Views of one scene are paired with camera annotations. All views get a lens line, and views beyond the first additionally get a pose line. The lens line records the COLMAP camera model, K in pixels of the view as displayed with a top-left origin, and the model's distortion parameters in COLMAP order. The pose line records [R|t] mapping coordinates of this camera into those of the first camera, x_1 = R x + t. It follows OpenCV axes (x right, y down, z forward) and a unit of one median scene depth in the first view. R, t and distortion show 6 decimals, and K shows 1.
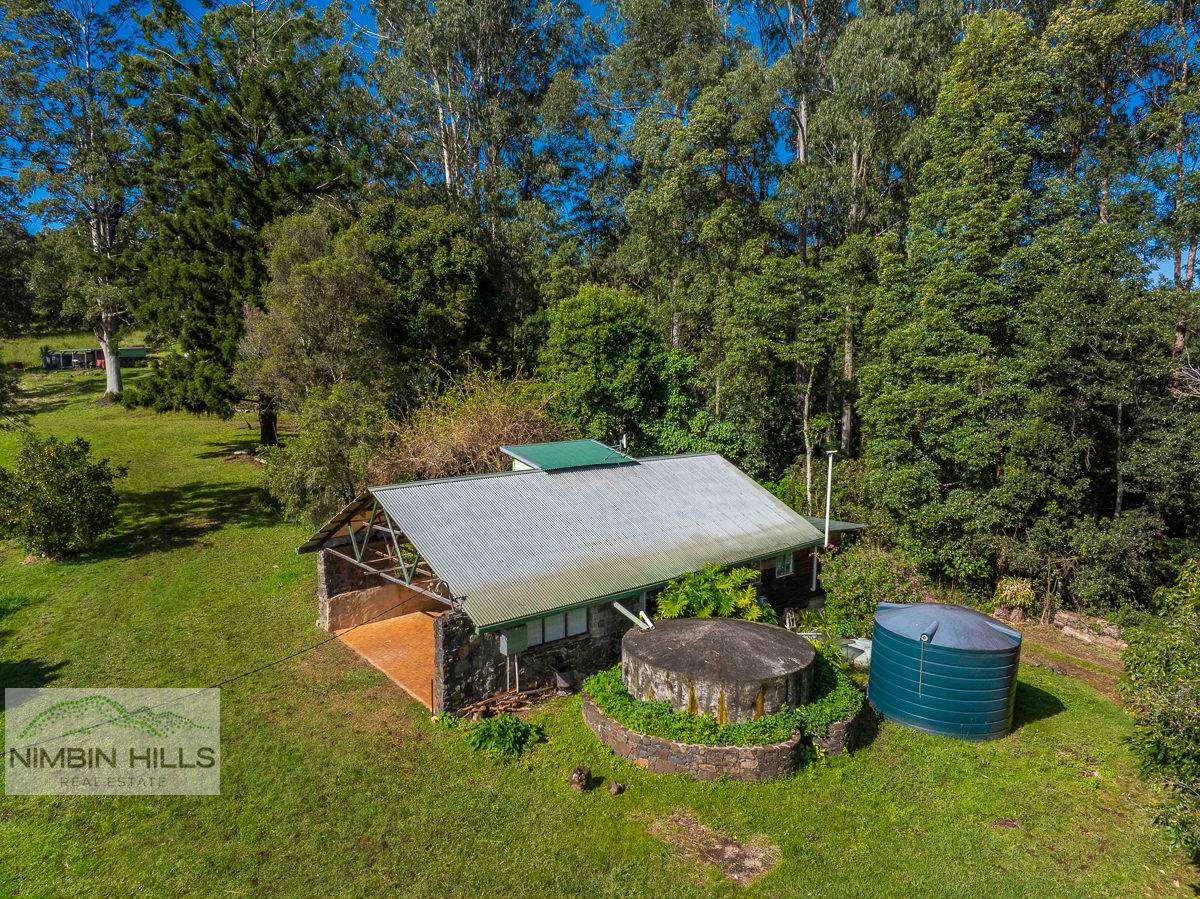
lens RADIAL K [[847.8, 0, 602.2], [0, 847.8, 449.2], [0, 0, 1]] dist [-0.056881, 0.021728]
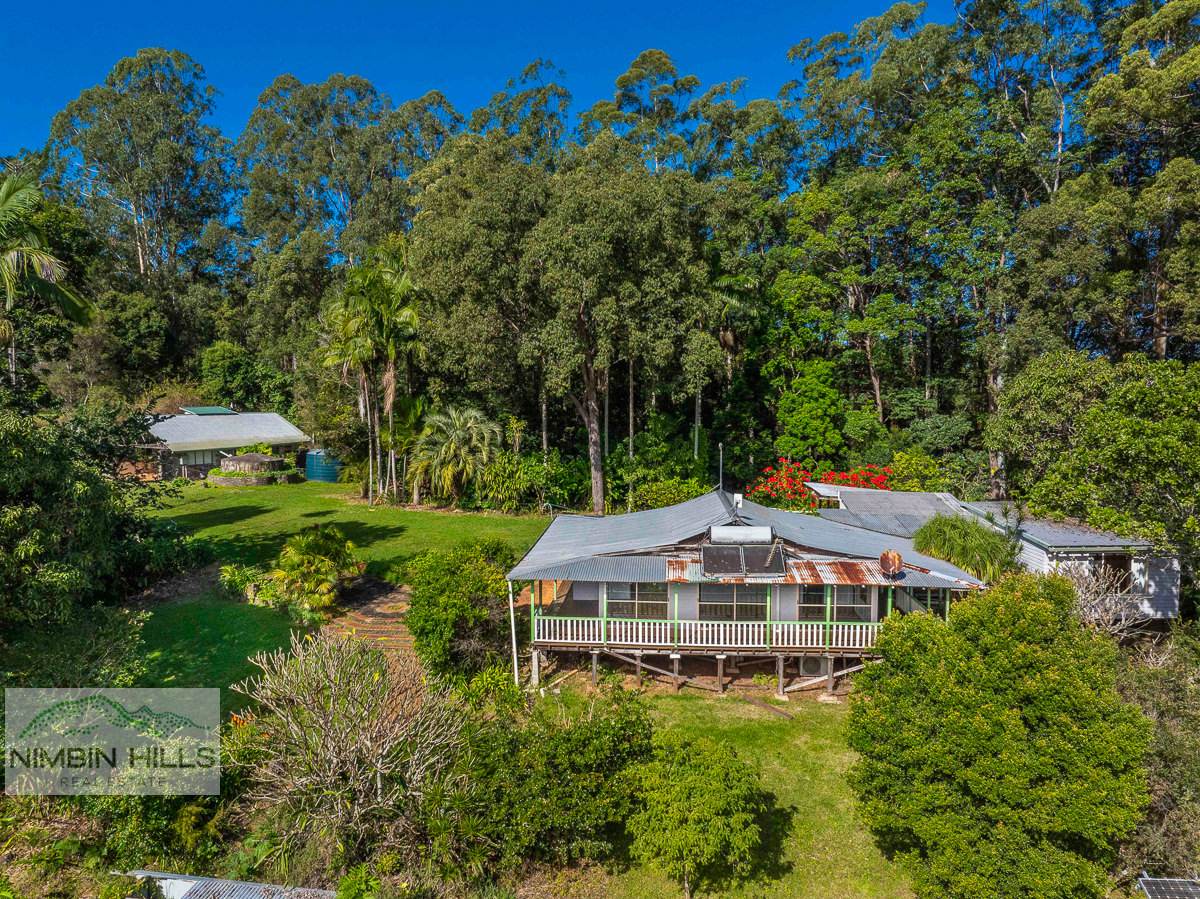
lens RADIAL K [[847.8, 0, 595.5], [0, 847.8, 446.6], [0, 0, 1]] dist [-0.056881, 0.021728]
pose [[0.942173, -0.023129, 0.334329, 0.169893], [0.035748, 0.998860, -0.031643, 0.188276], [-0.333216, 0.041765, 0.941925, -1.411761]]
